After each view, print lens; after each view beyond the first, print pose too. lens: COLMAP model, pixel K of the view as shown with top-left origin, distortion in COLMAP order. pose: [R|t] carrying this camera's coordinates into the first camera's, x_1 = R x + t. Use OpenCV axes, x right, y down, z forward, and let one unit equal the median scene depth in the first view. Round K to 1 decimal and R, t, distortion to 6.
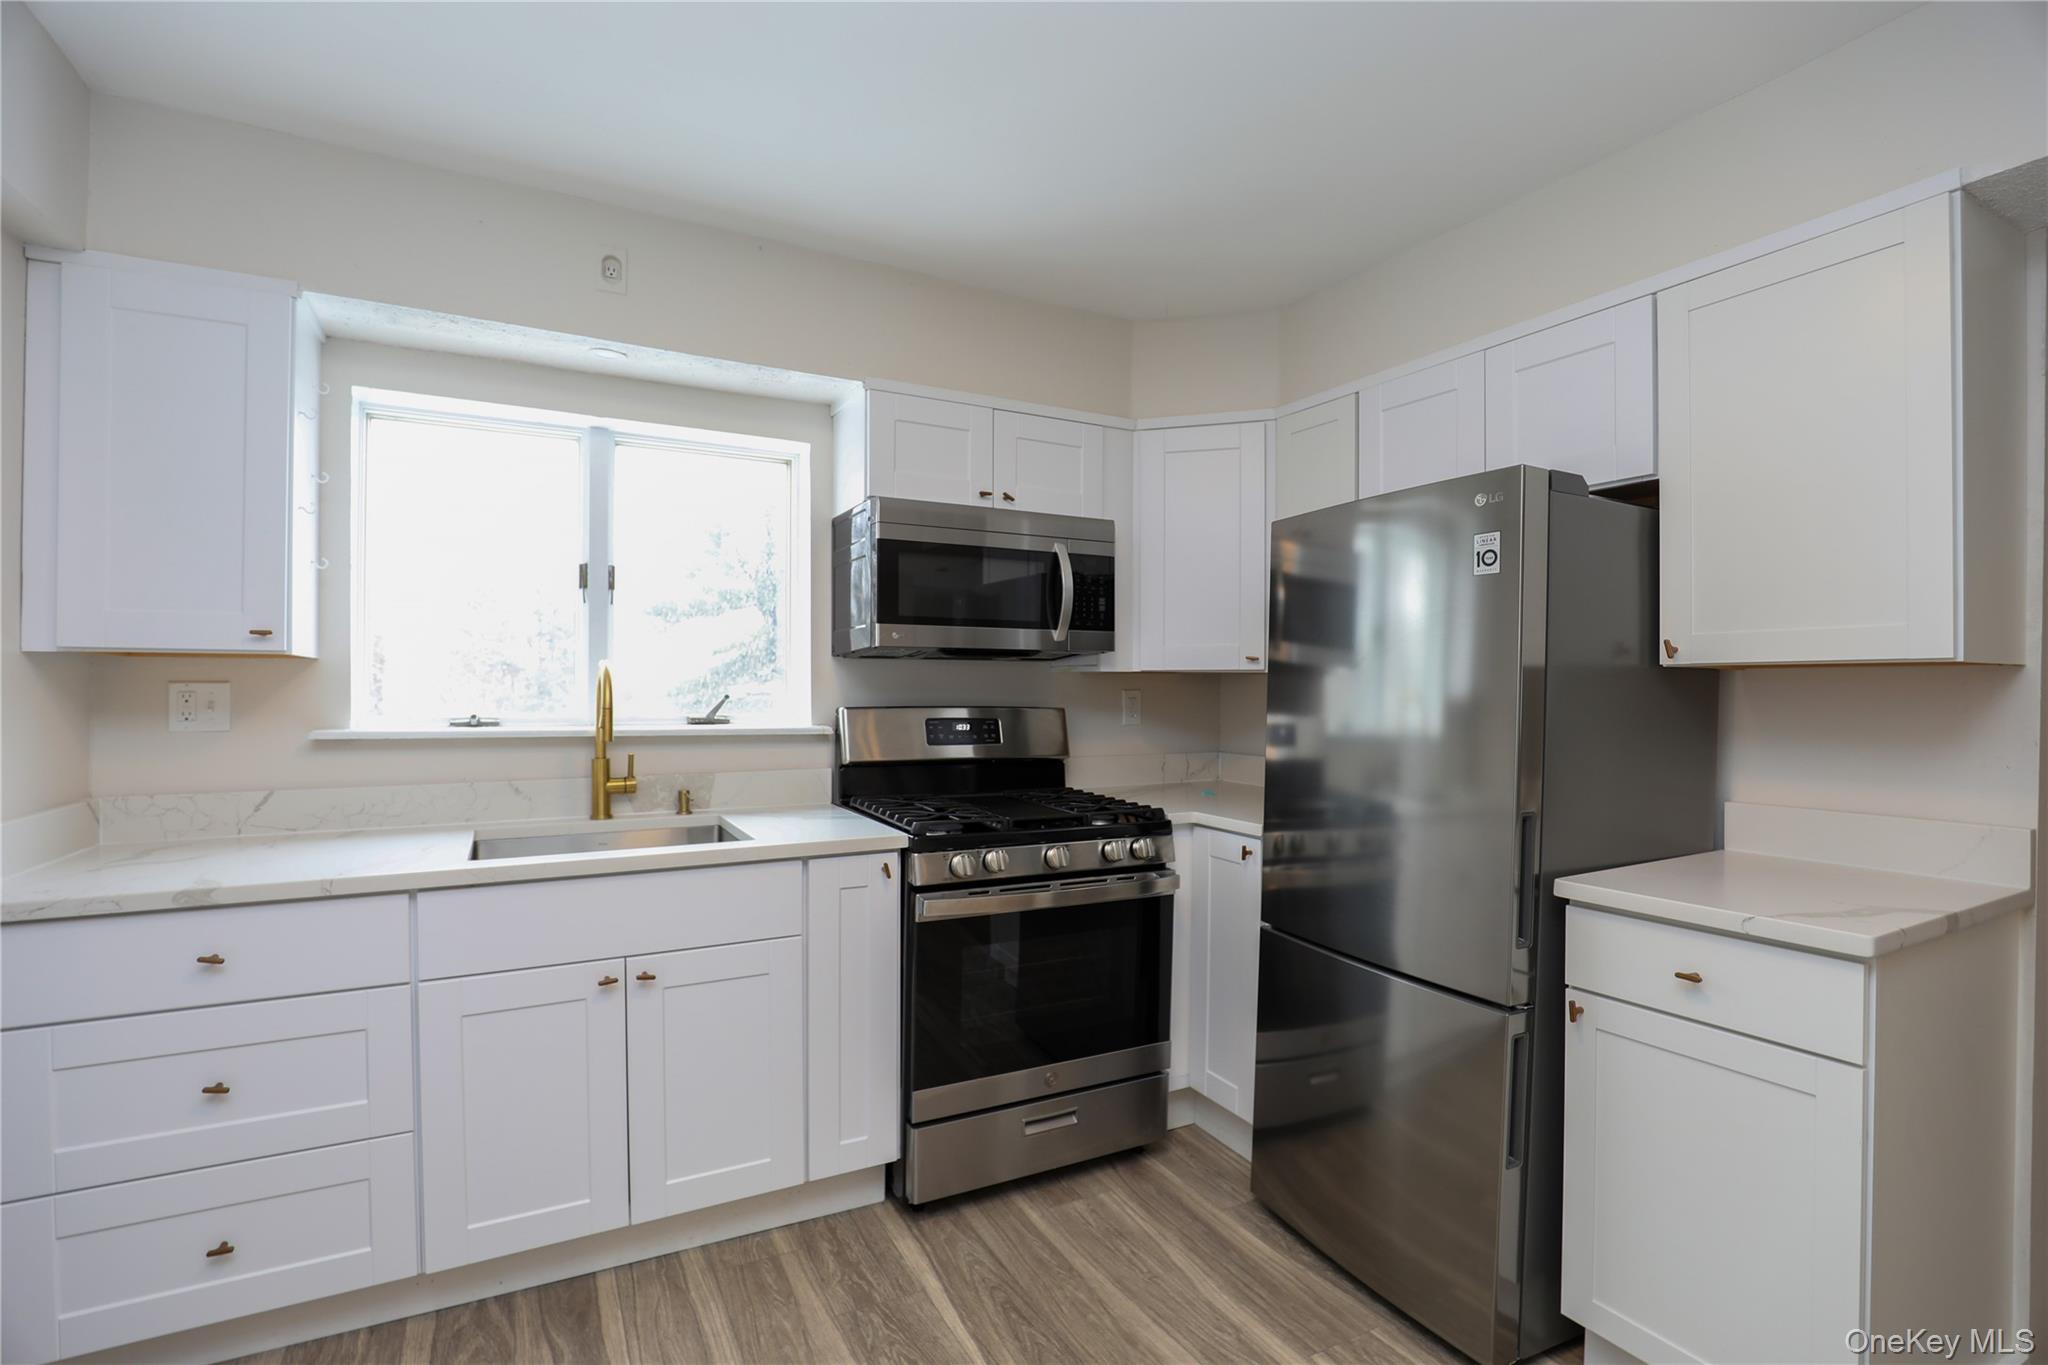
lens RADIAL K [[953.1, 0, 1024.0], [0, 953.1, 682.5], [0, 0, 1]] dist [-0.030276, 0.000015]
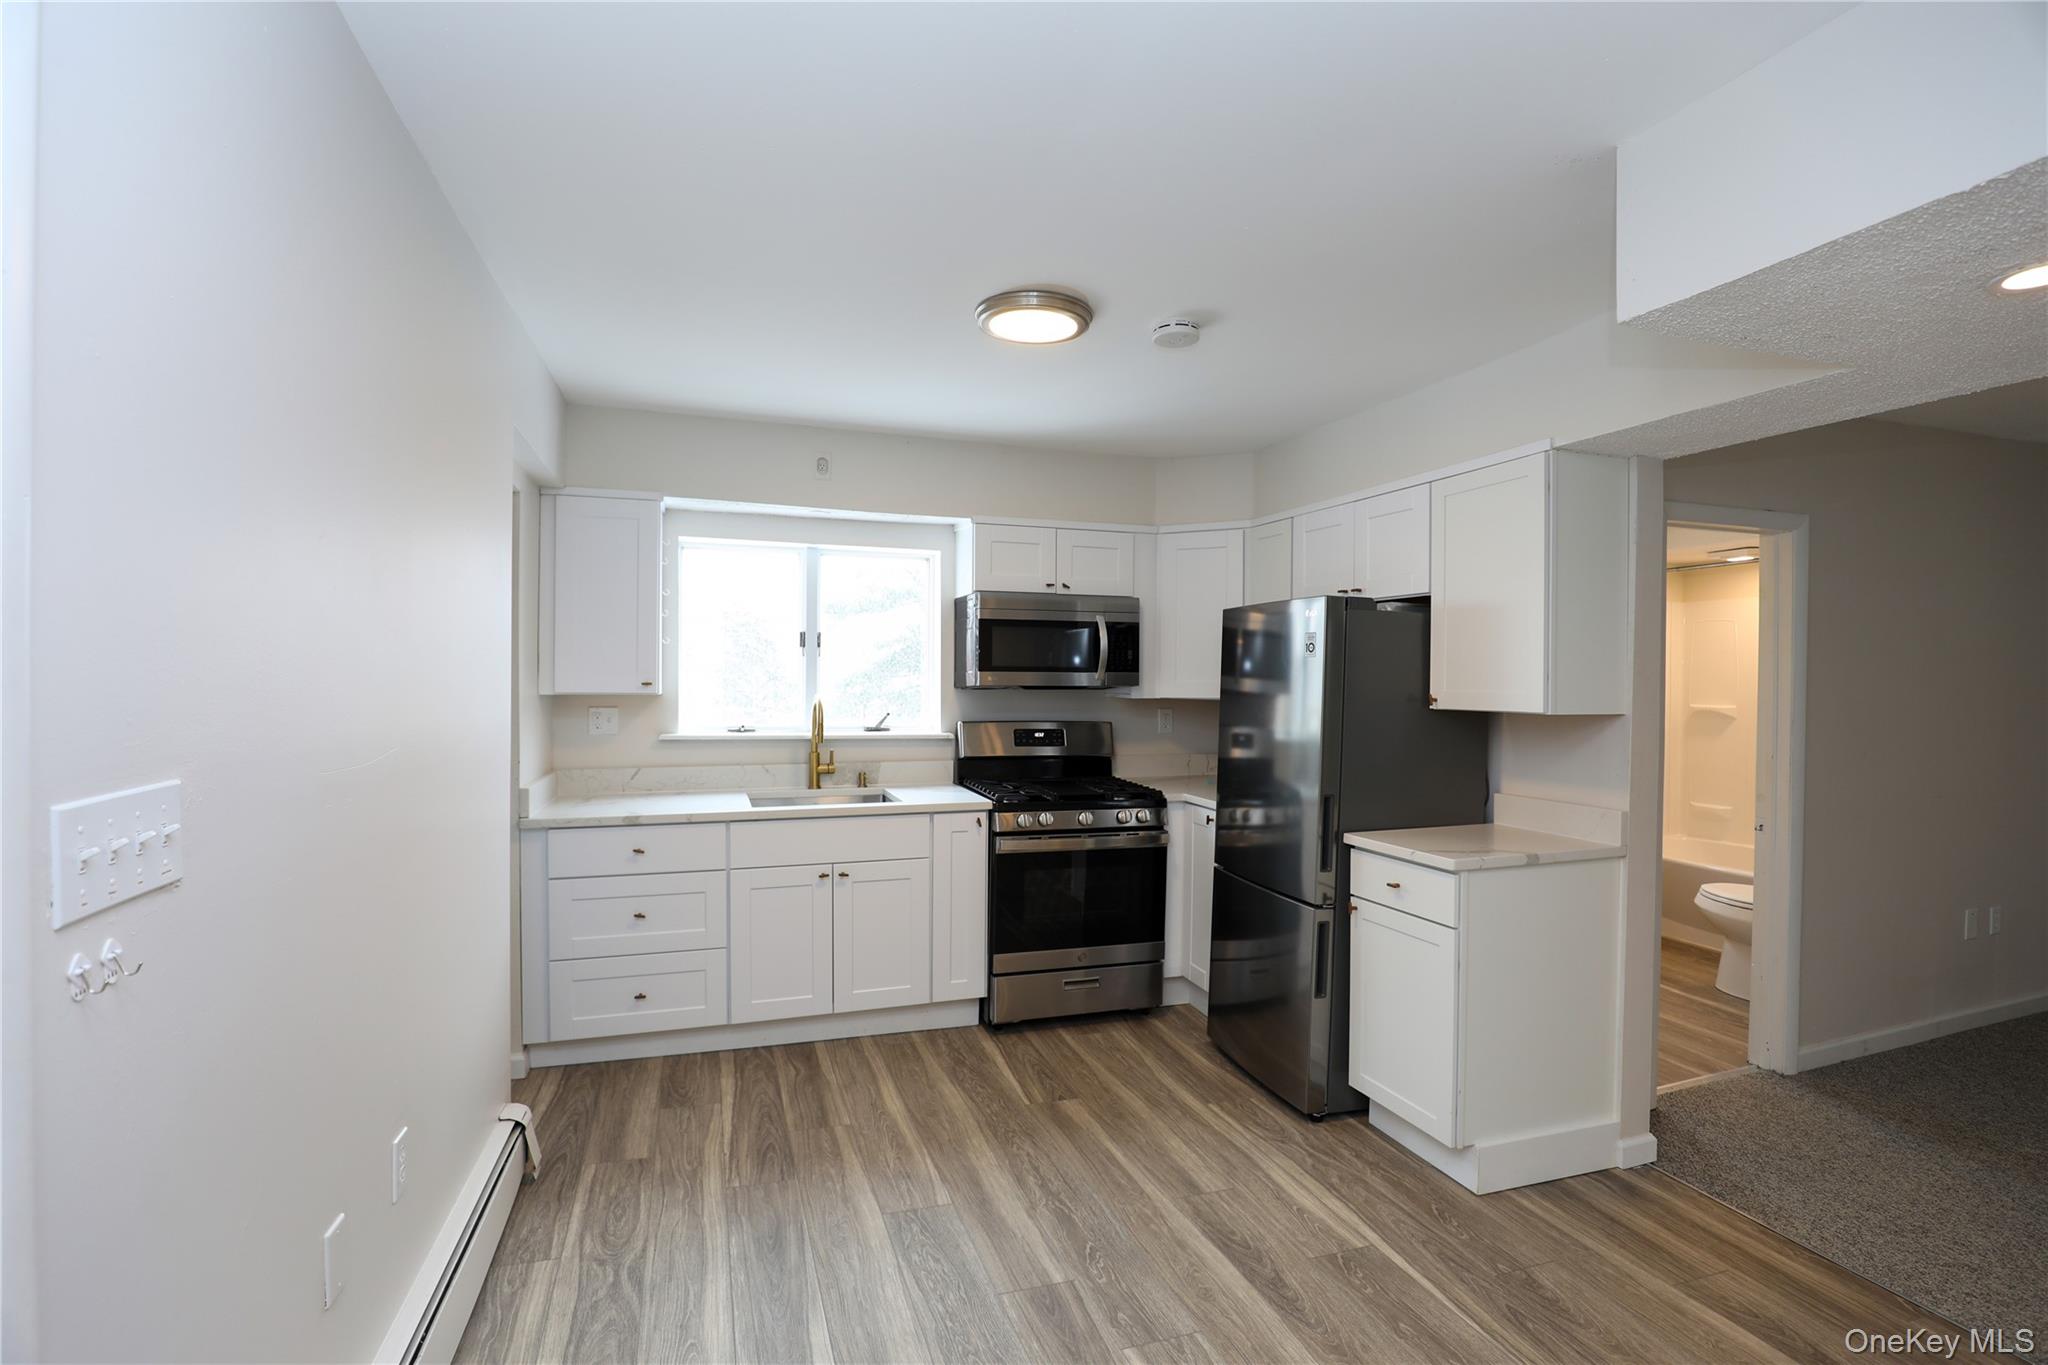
lens RADIAL K [[953.1, 0, 1024.0], [0, 953.1, 682.5], [0, 0, 1]] dist [-0.030276, 0.000015]
pose [[0.986422, 0.005717, -0.164134, 0.194841], [-0.004342, 0.999952, 0.008732, -0.060175], [0.164176, -0.007900, 0.986399, -0.603106]]
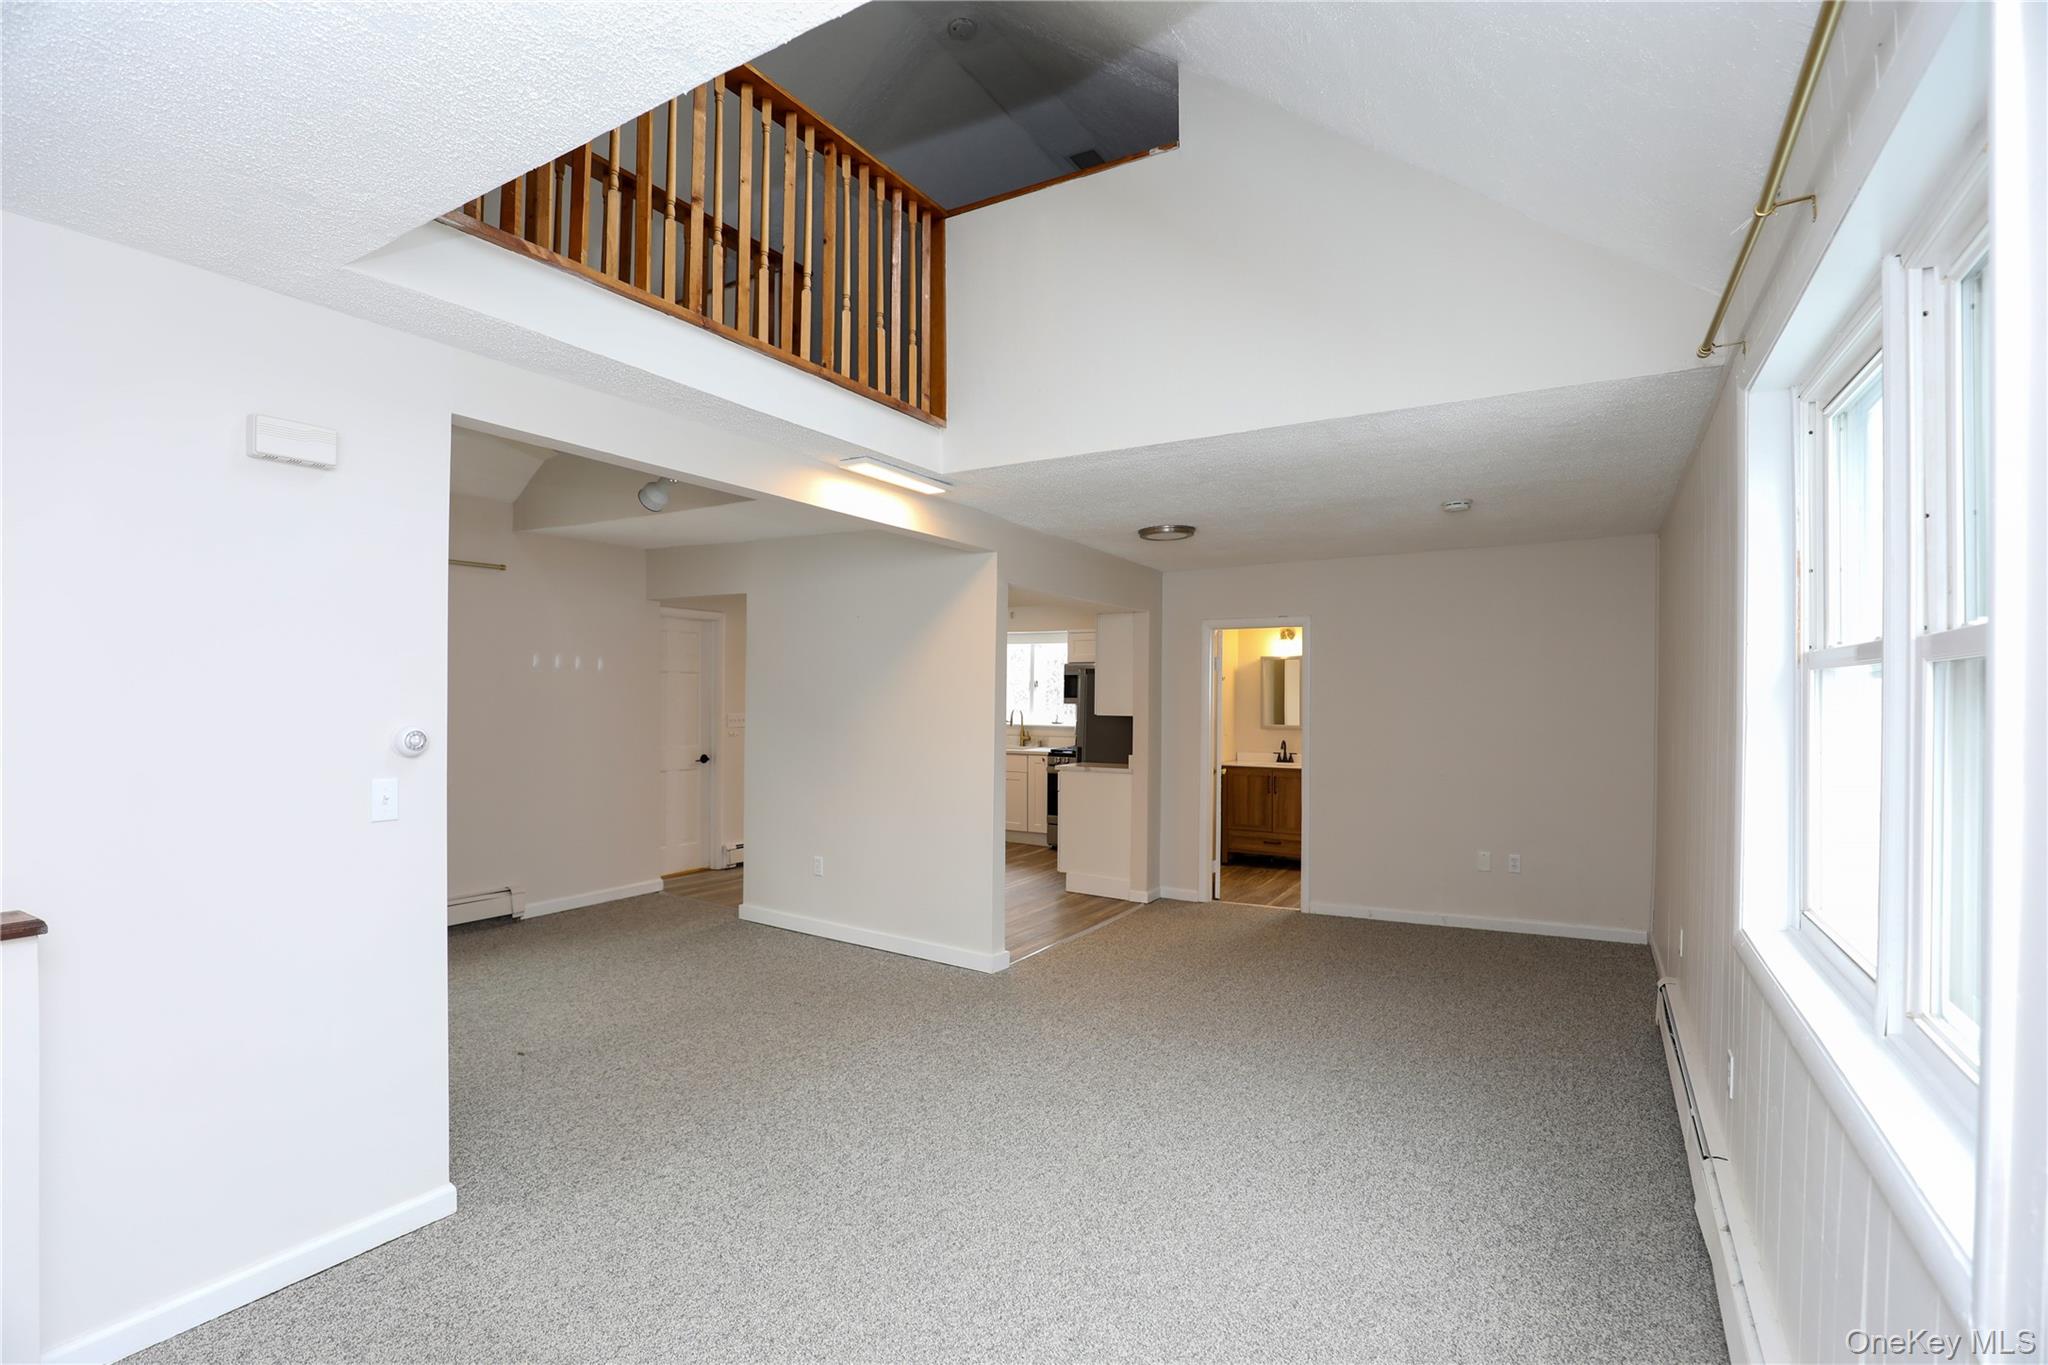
lens RADIAL K [[953.1, 0, 1024.0], [0, 953.1, 682.5], [0, 0, 1]] dist [-0.030276, 0.000015]
pose [[0.521511, -0.010345, -0.853182, 3.147996], [-0.003529, 0.999892, -0.014282, -0.070634], [0.853237, 0.010459, 0.521418, -1.139541]]
